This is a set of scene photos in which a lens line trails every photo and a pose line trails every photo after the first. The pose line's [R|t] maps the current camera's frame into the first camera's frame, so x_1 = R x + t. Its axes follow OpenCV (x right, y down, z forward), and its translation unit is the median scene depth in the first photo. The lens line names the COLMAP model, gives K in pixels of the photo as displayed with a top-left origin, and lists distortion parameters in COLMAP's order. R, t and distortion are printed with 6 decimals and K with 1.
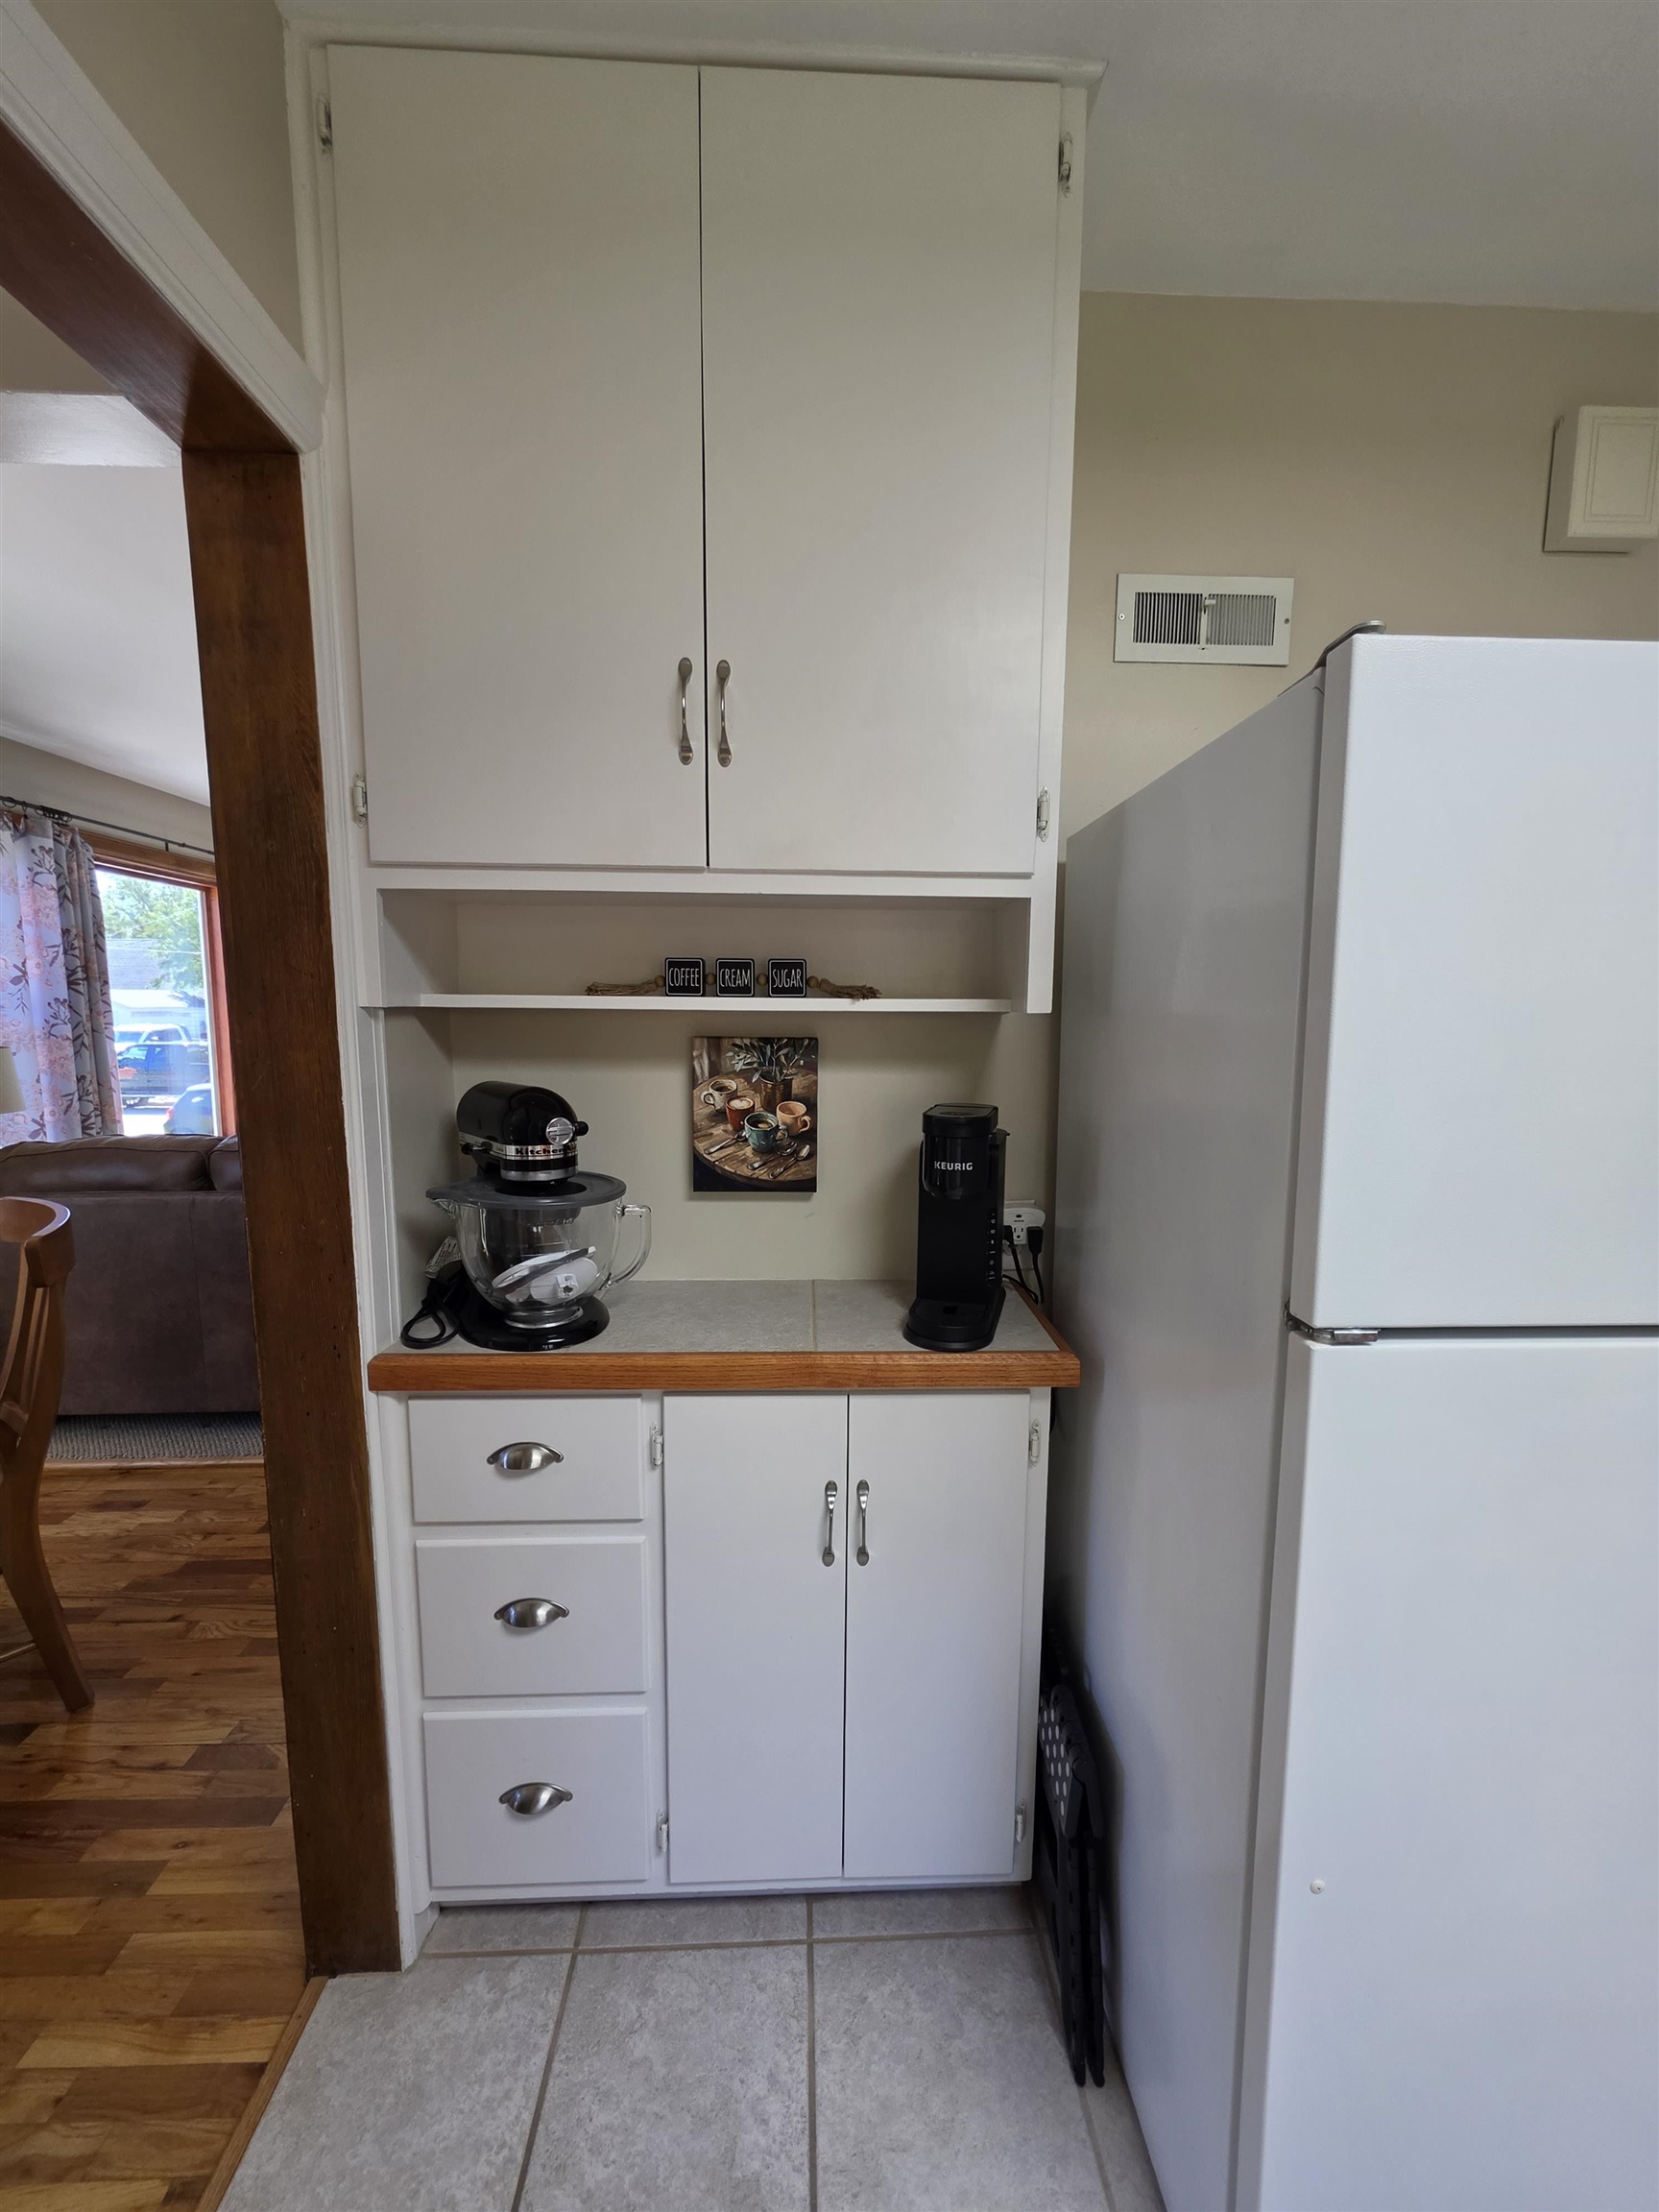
lens RADIAL K [[888.9, 0, 837.5], [0, 888.9, 1108.1], [0, 0, 1]] dist [0.000480, 0.000985]
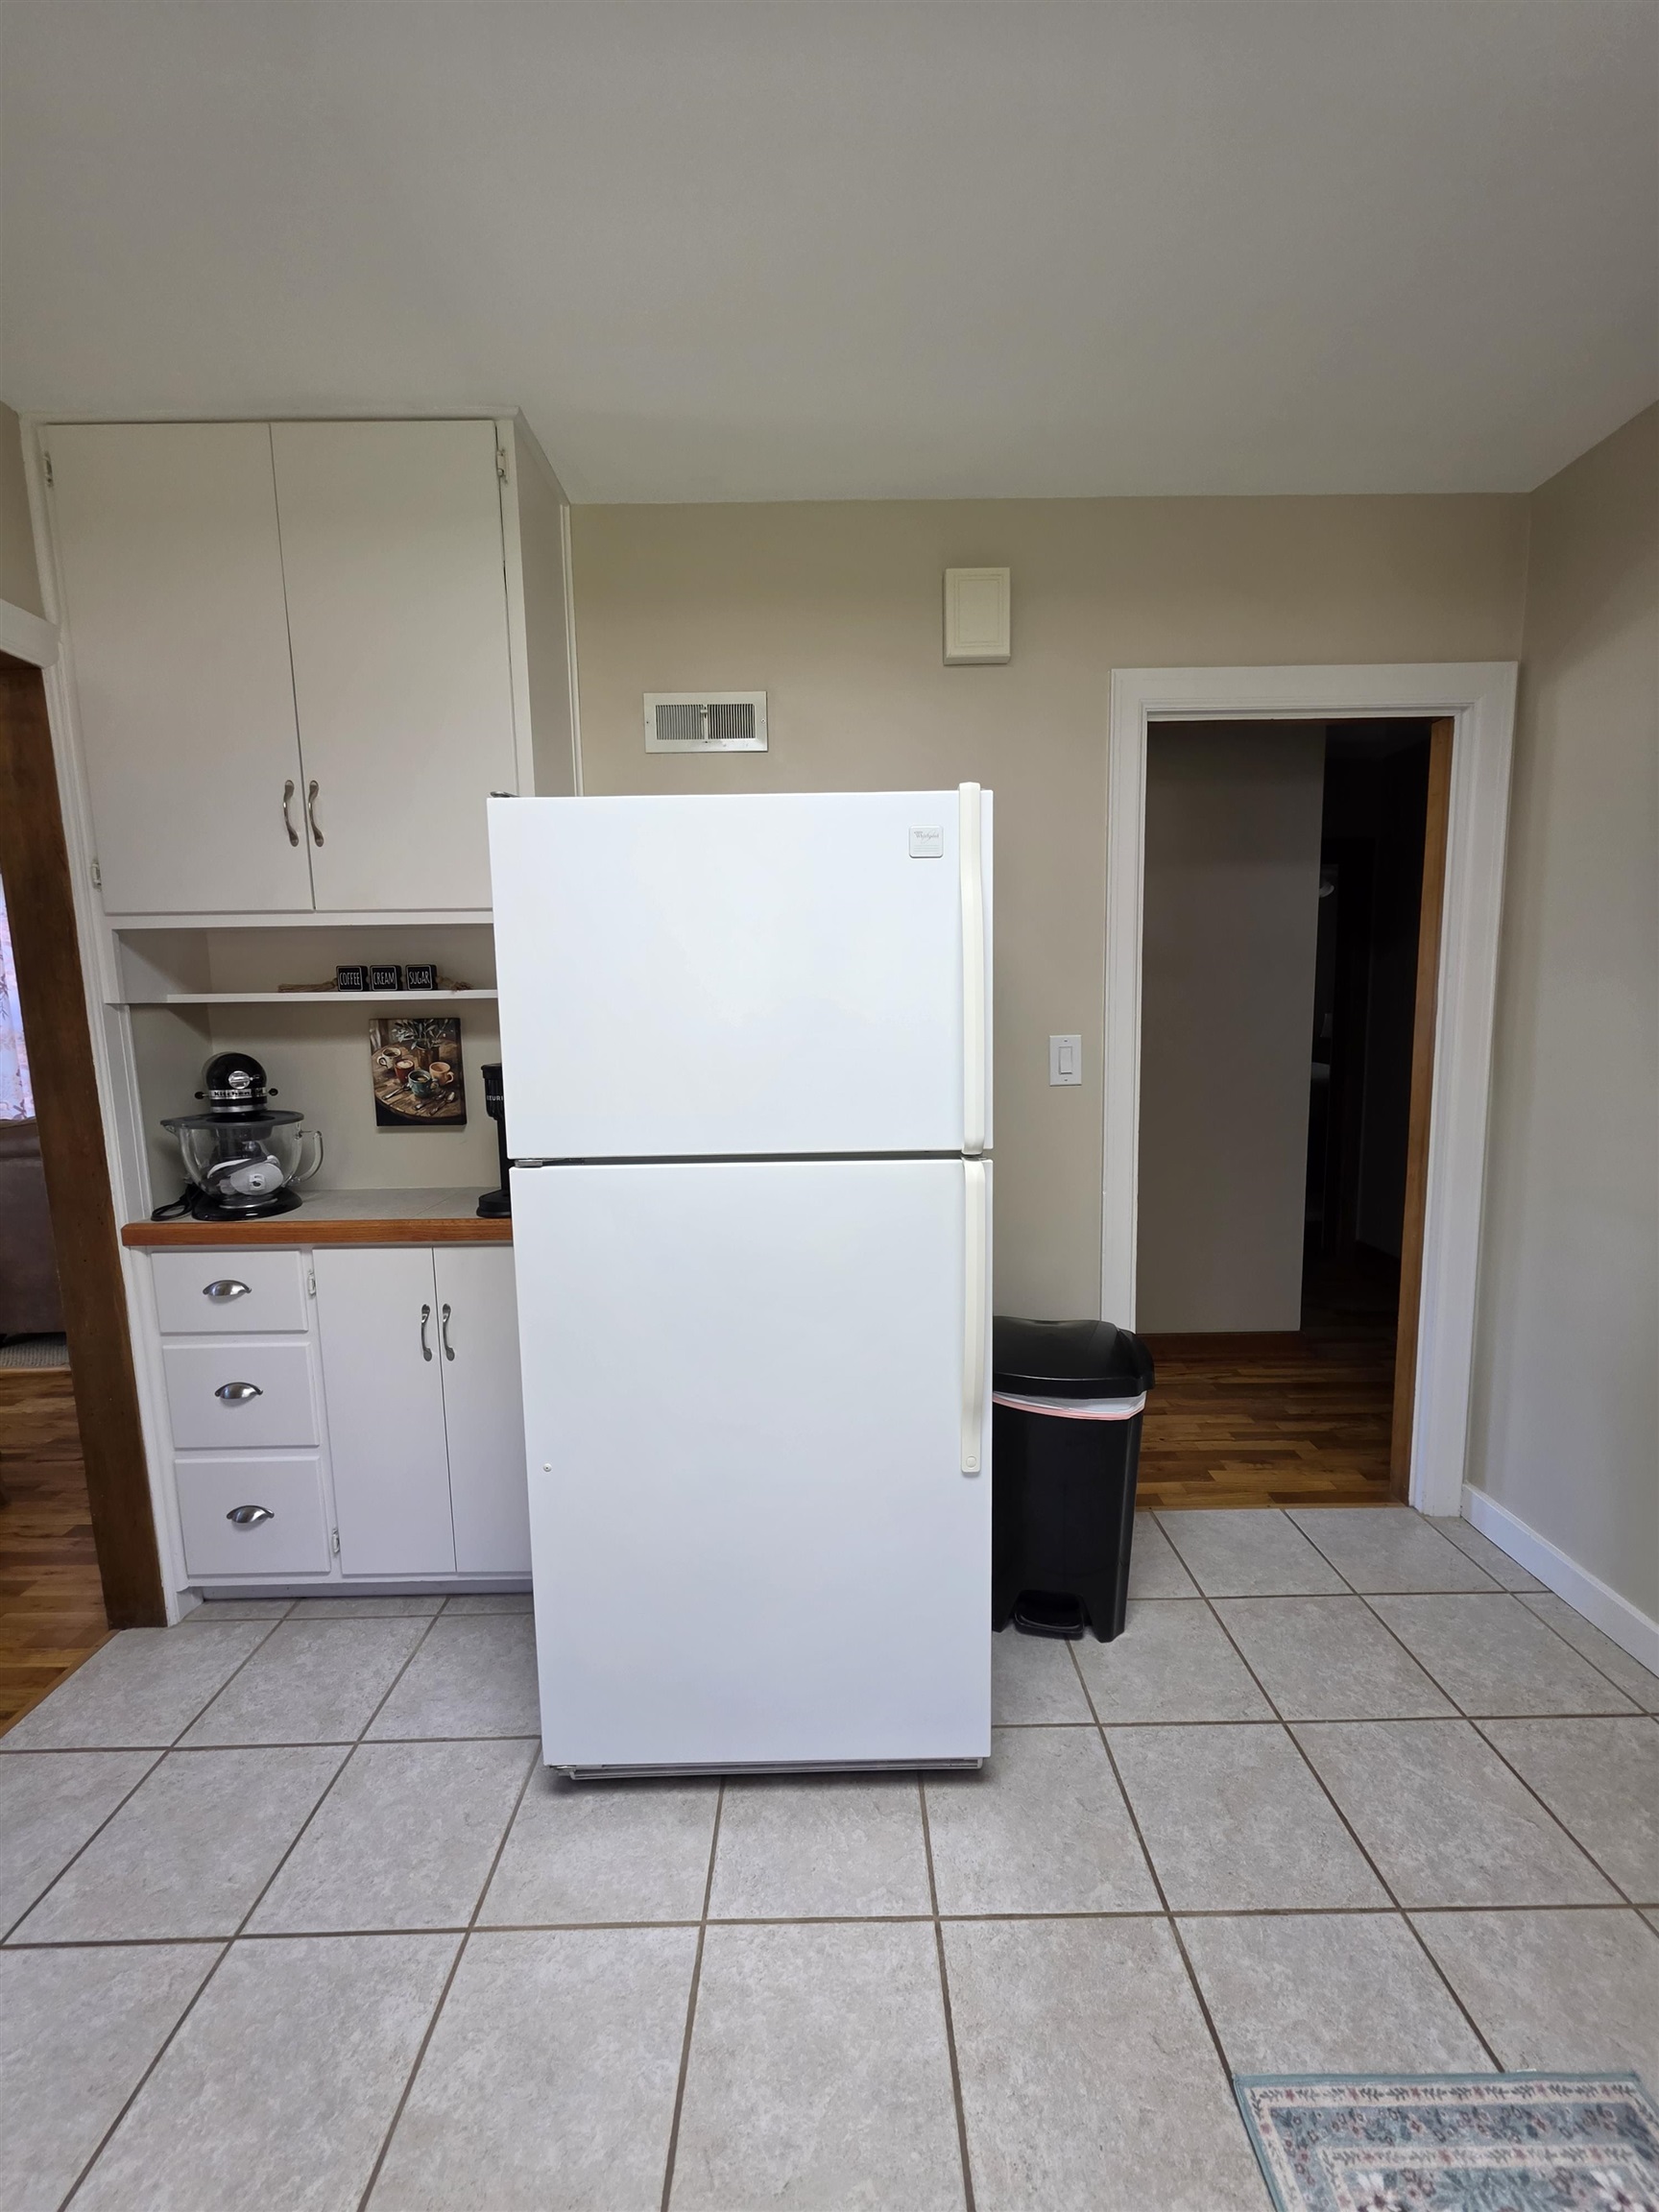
lens RADIAL K [[888.9, 0, 837.5], [0, 888.9, 1108.1], [0, 0, 1]] dist [0.000480, 0.000985]
pose [[0.999137, -0.019943, -0.036432, 0.729374], [0.020246, 0.999763, 0.007966, 0.077718], [0.036264, -0.008697, 0.999304, -0.482706]]
